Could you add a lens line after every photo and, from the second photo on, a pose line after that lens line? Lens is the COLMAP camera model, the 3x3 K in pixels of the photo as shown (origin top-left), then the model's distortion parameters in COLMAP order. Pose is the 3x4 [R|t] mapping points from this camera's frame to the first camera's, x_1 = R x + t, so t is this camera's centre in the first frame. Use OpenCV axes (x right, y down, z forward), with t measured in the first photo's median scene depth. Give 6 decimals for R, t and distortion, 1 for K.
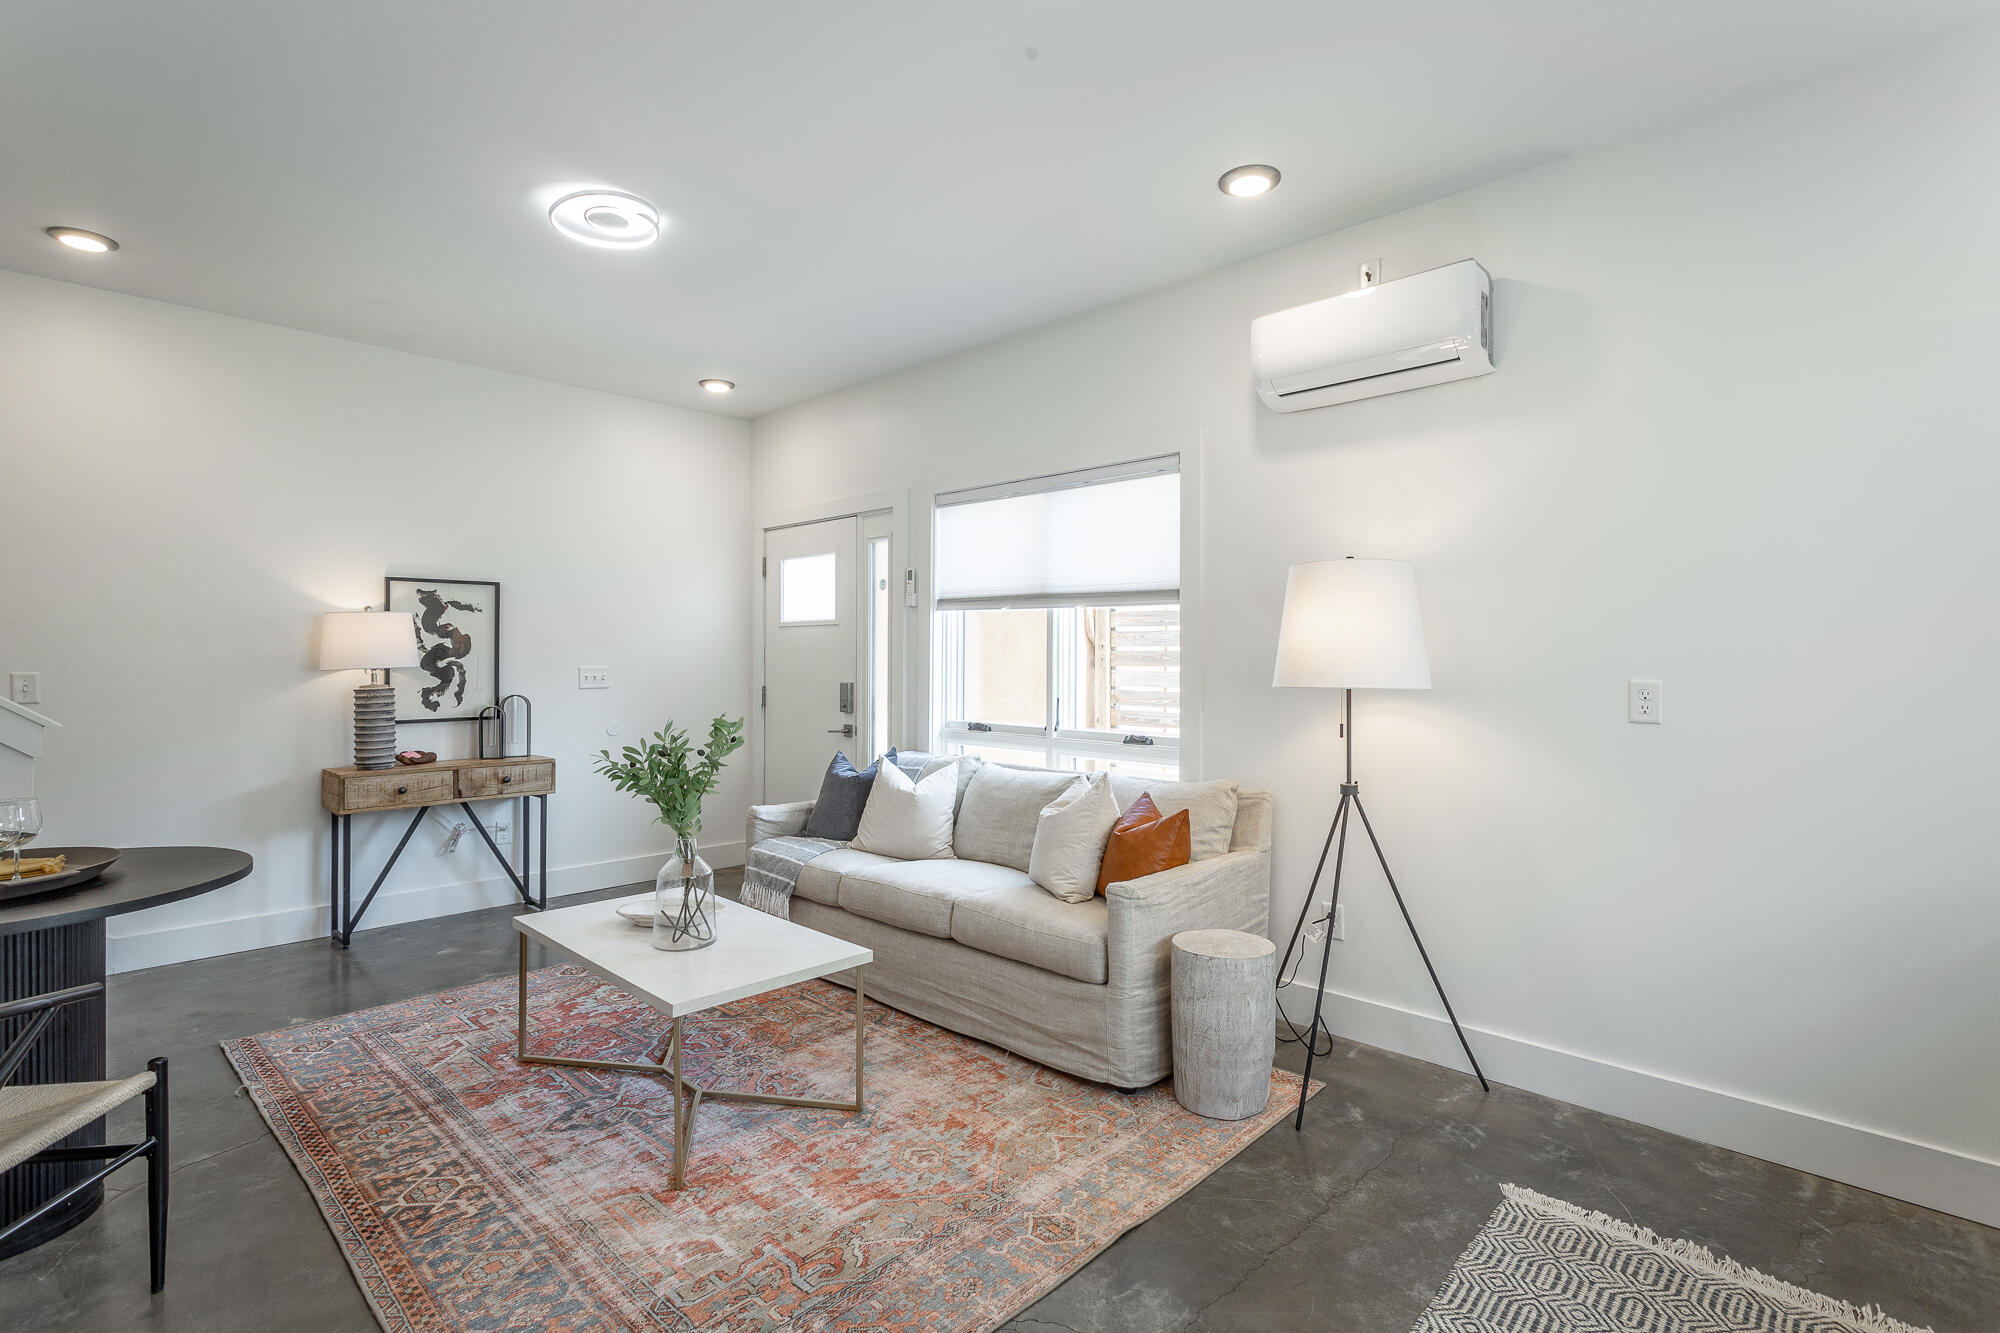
lens RADIAL K [[951.1, 0, 1004.3], [0, 951.1, 646.7], [0, 0, 1]] dist [0.001196, 0.000927]
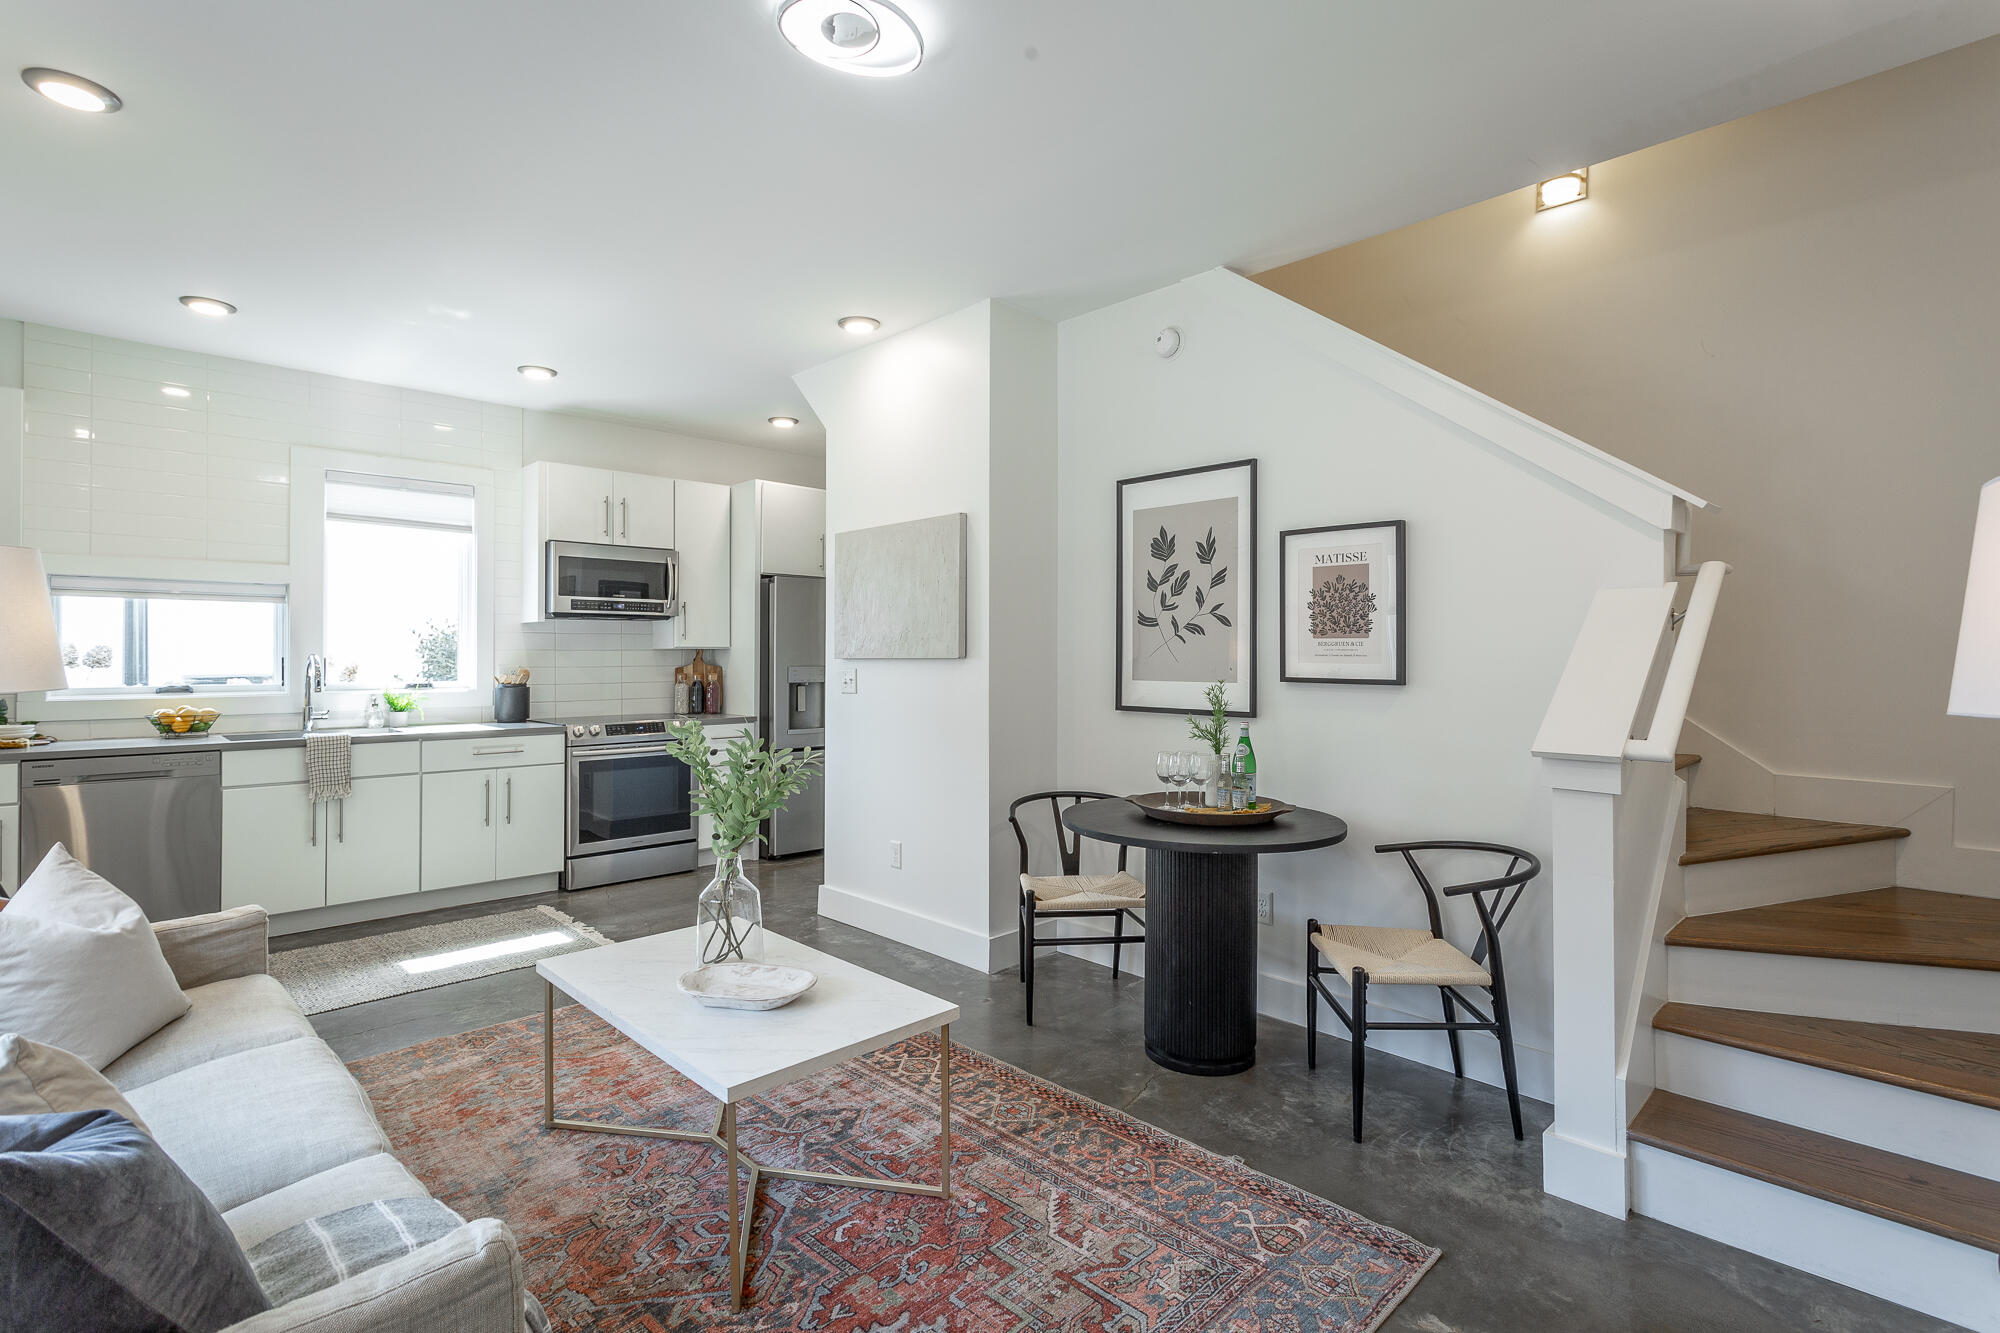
lens RADIAL K [[951.1, 0, 1004.3], [0, 951.1, 646.7], [0, 0, 1]] dist [0.001196, 0.000927]
pose [[-0.999663, -0.002745, 0.025816, -0.583286], [-0.003117, 0.999892, -0.014363, 0.012310], [-0.025774, -0.014438, -0.999564, 1.794202]]
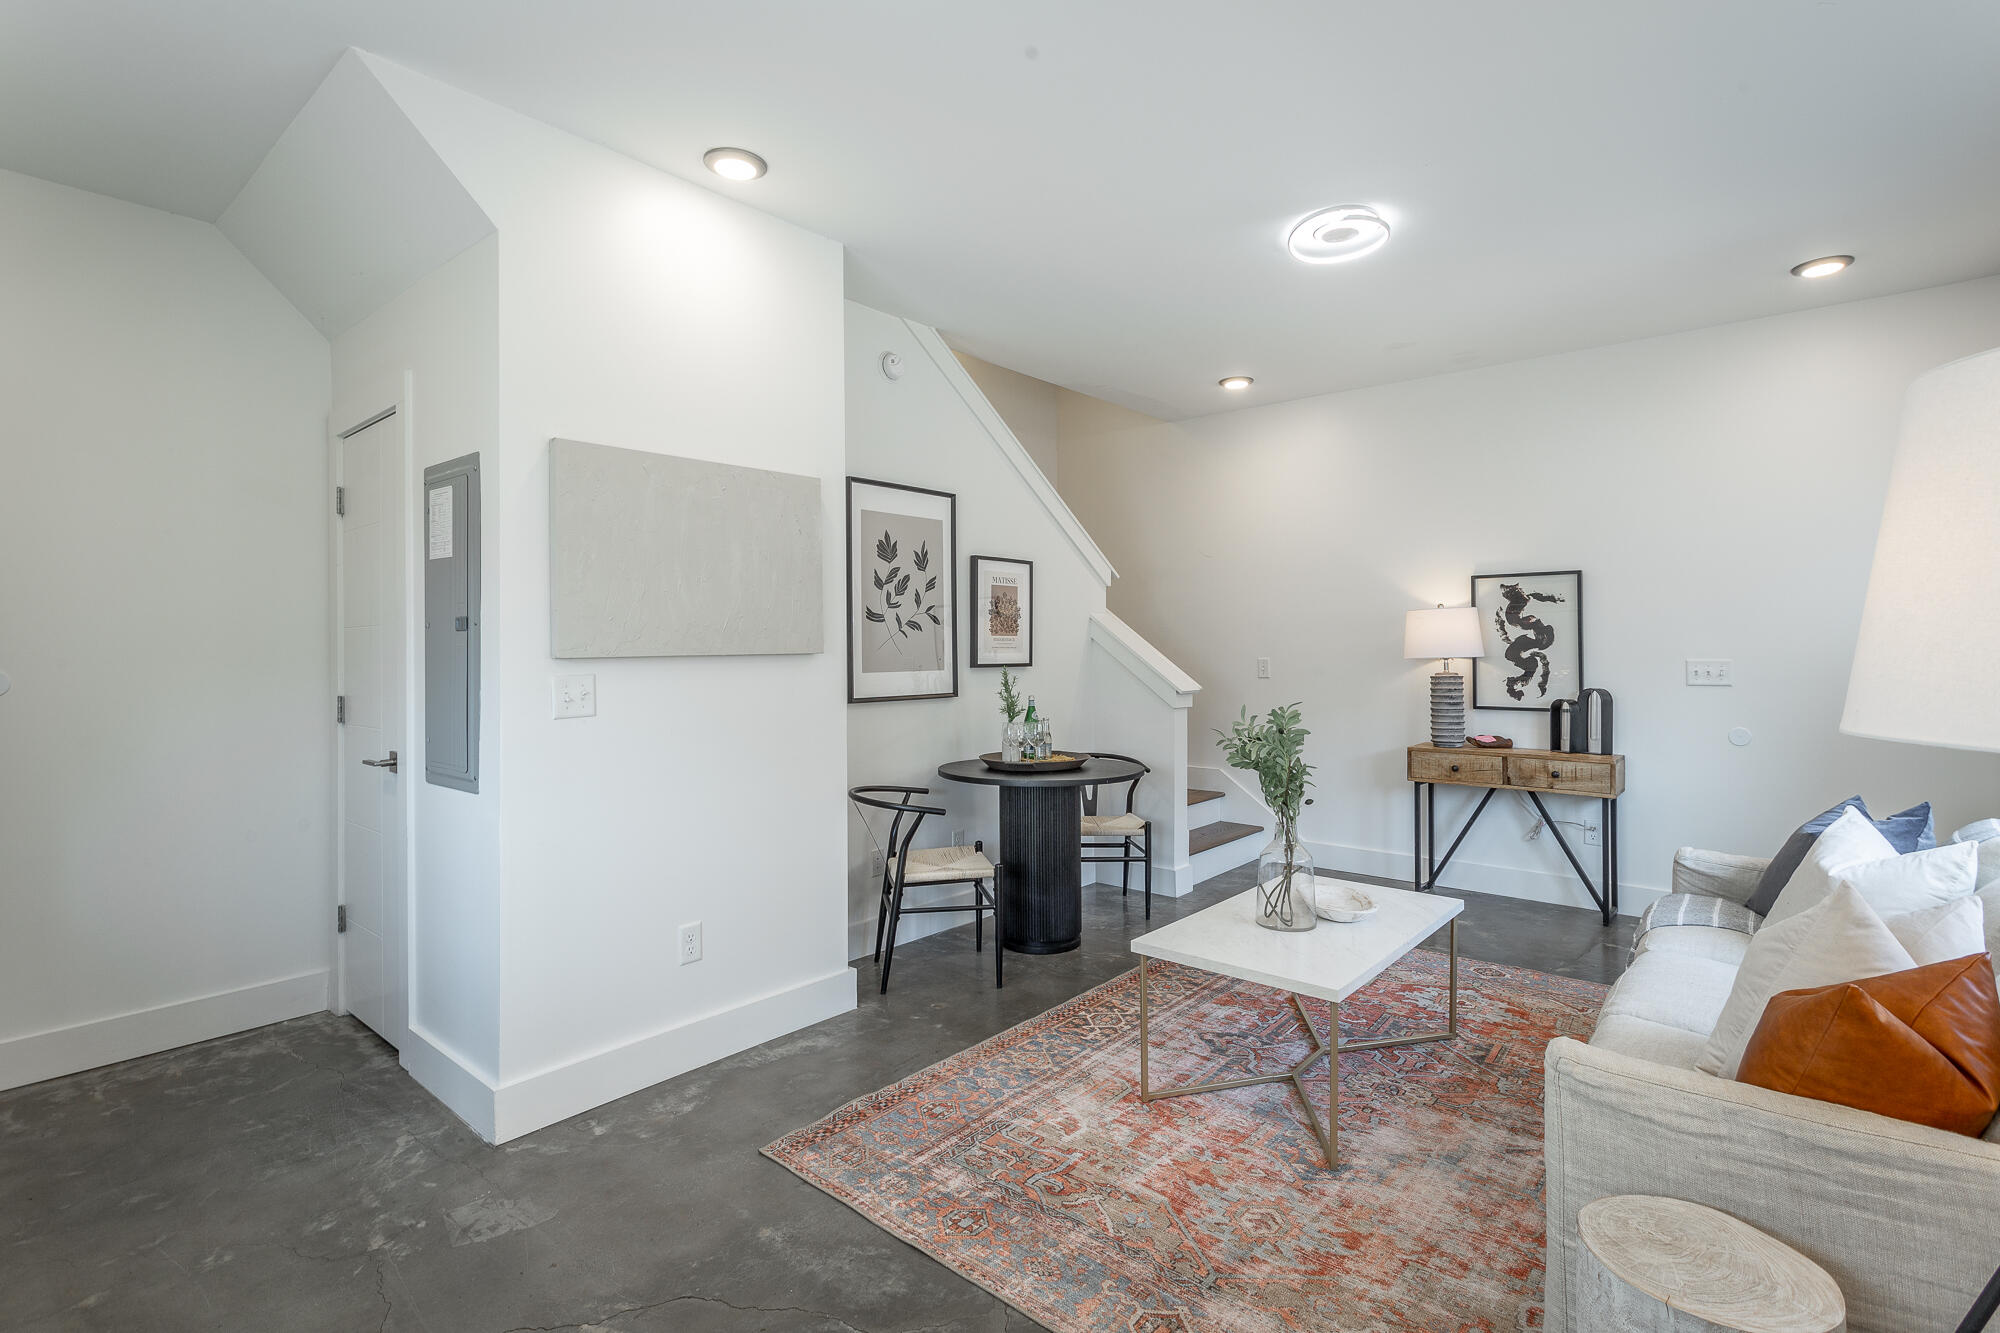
lens RADIAL K [[951.1, 0, 1004.3], [0, 951.1, 646.7], [0, 0, 1]] dist [0.001196, 0.000927]
pose [[0.059489, -0.001128, -0.998228, 0.643393], [0.012361, 0.999924, -0.000393, 0.004433], [0.998152, -0.012315, 0.059499, 0.597157]]
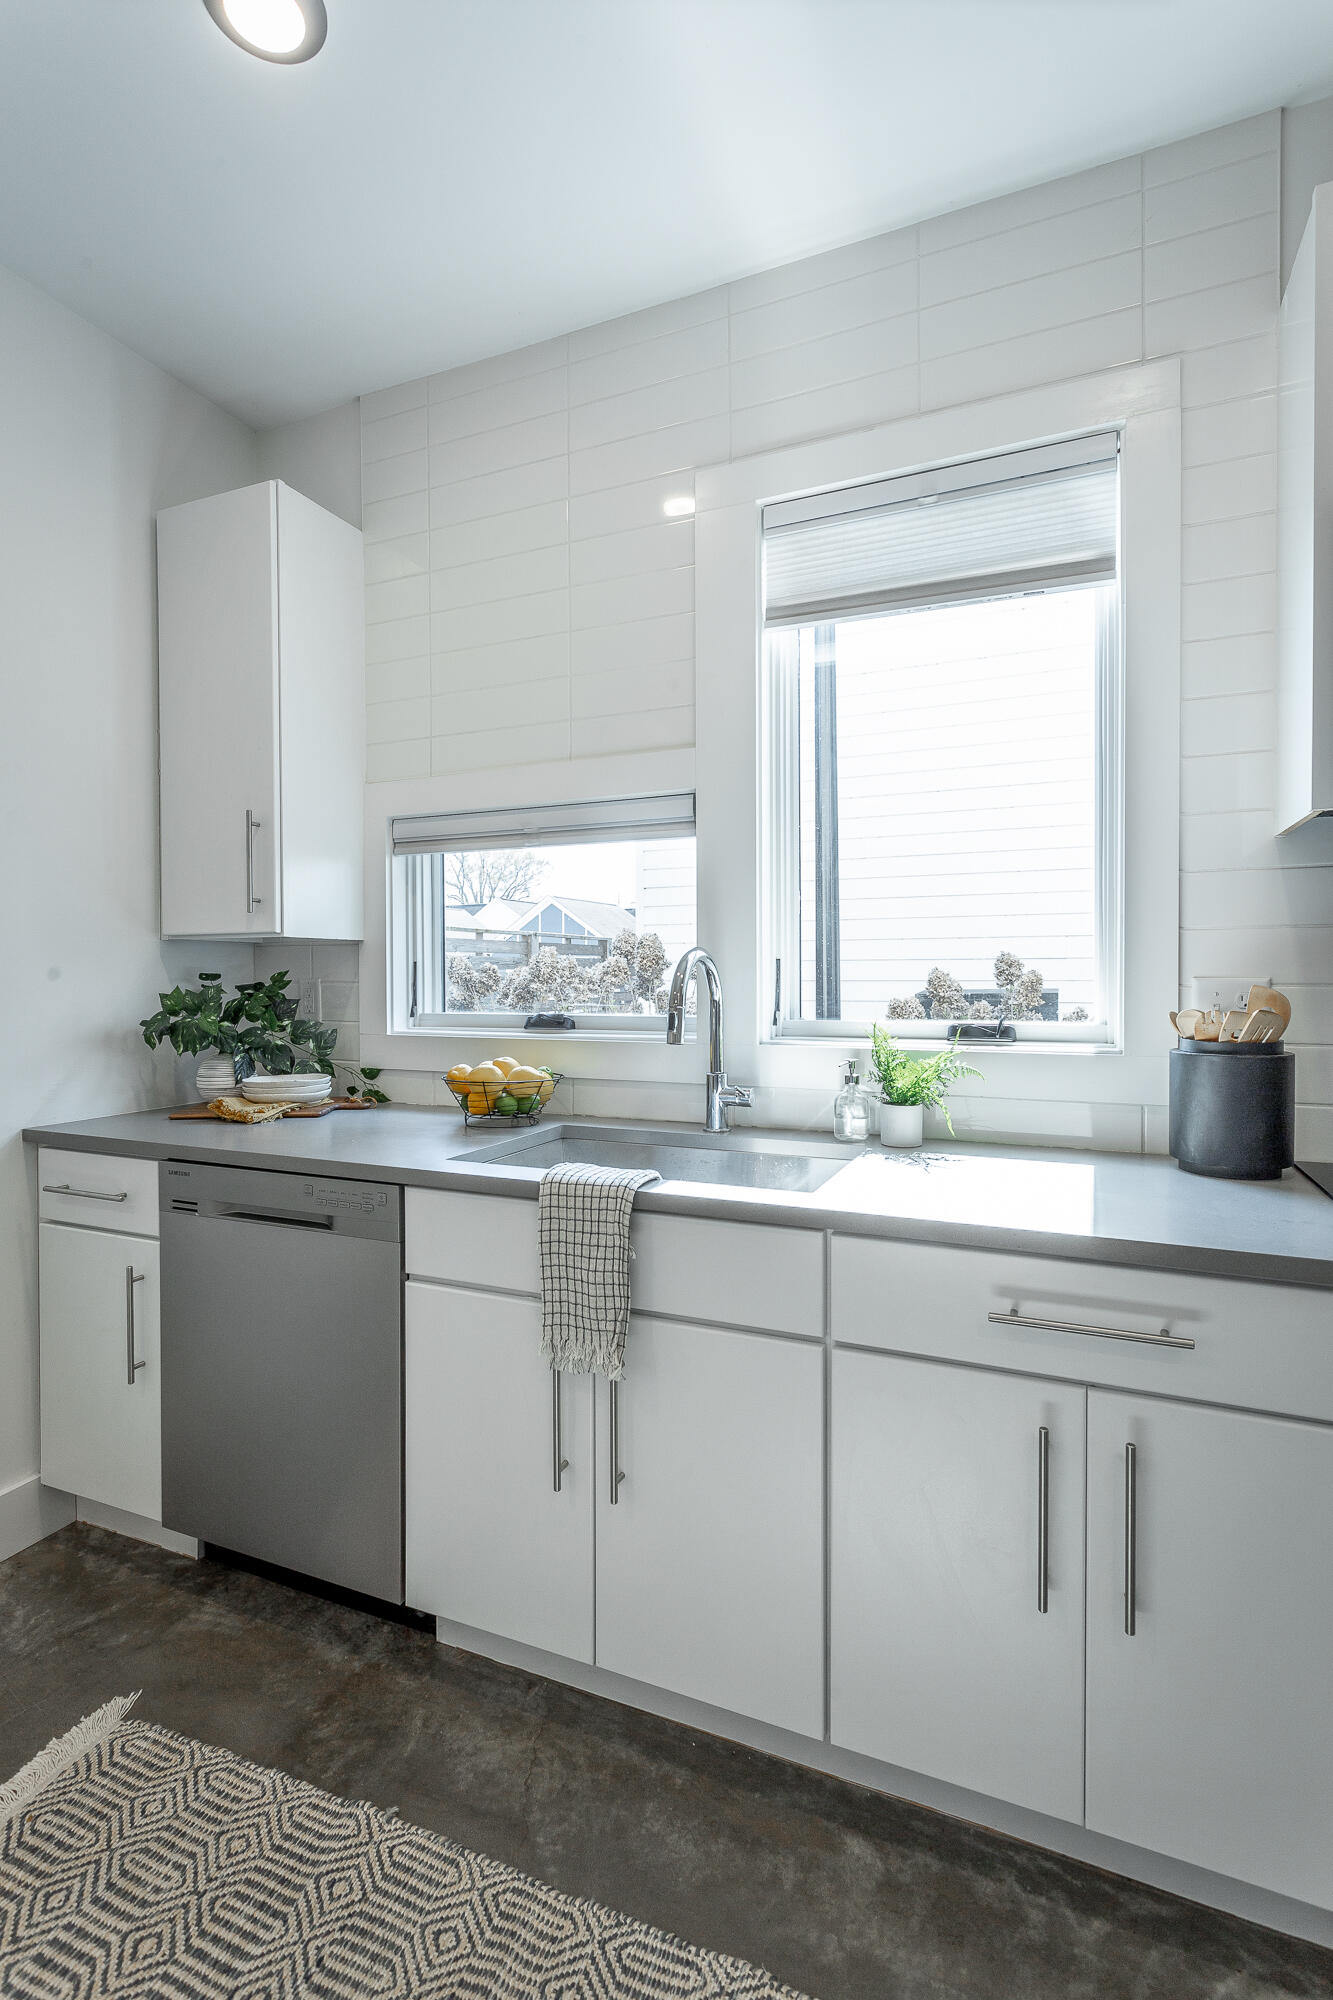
lens RADIAL K [[951.1, 0, 656.2], [0, 951.1, 987.7], [0, 0, 1]] dist [0.001196, 0.000927]
pose [[-0.347685, -0.015356, 0.937486, 0.025525], [-0.001184, 0.999872, 0.015939, 0.022291], [-0.937611, 0.004432, -0.347659, 0.465404]]
